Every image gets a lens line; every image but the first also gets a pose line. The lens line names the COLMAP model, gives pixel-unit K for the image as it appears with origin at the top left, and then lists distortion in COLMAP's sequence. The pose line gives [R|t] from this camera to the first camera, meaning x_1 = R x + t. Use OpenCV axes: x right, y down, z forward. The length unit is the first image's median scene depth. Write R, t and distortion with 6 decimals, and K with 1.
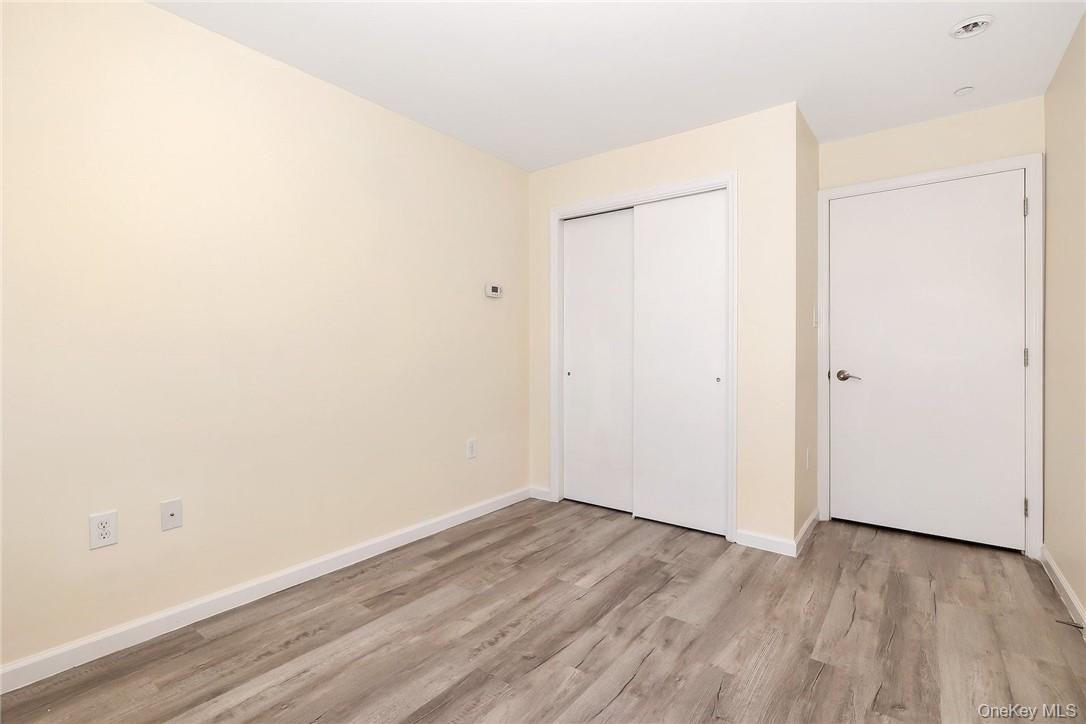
lens RADIAL K [[494.1, 0, 545.8], [0, 494.1, 356.6], [0, 0, 1]] dist [0.001183, 0.000406]
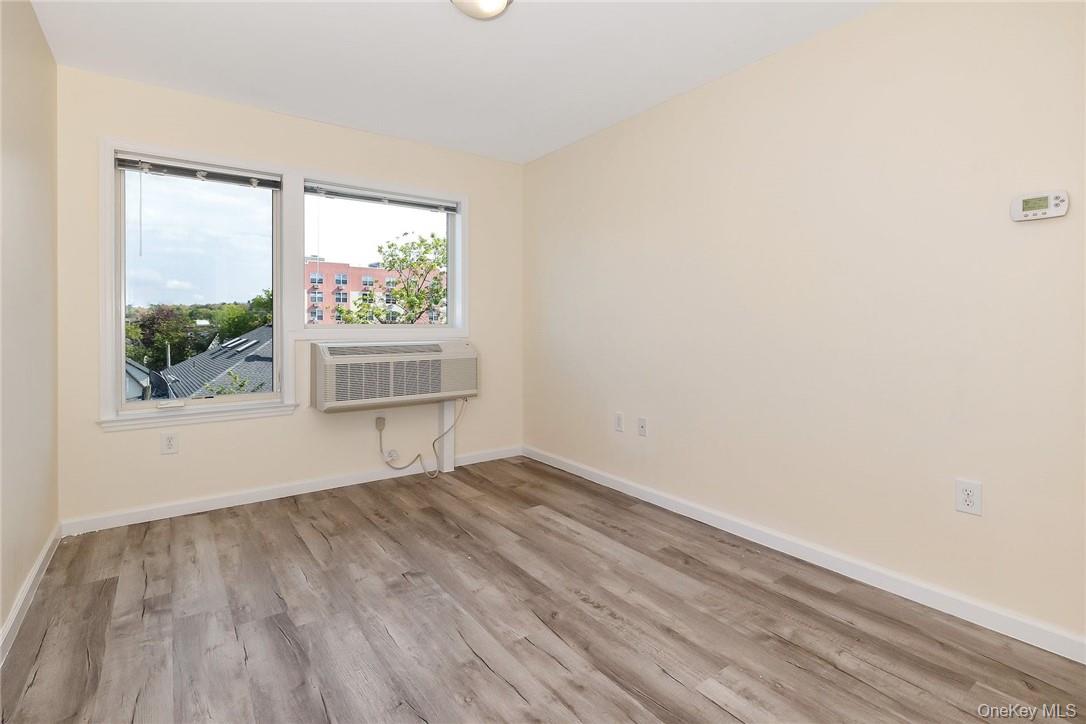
lens RADIAL K [[494.1, 0, 545.8], [0, 494.1, 356.6], [0, 0, 1]] dist [0.001183, 0.000406]
pose [[-0.259906, 0.066220, -0.963361, 0.808888], [-0.009568, 0.997420, 0.071143, -0.023878], [0.965586, 0.027707, -0.258602, 1.040374]]
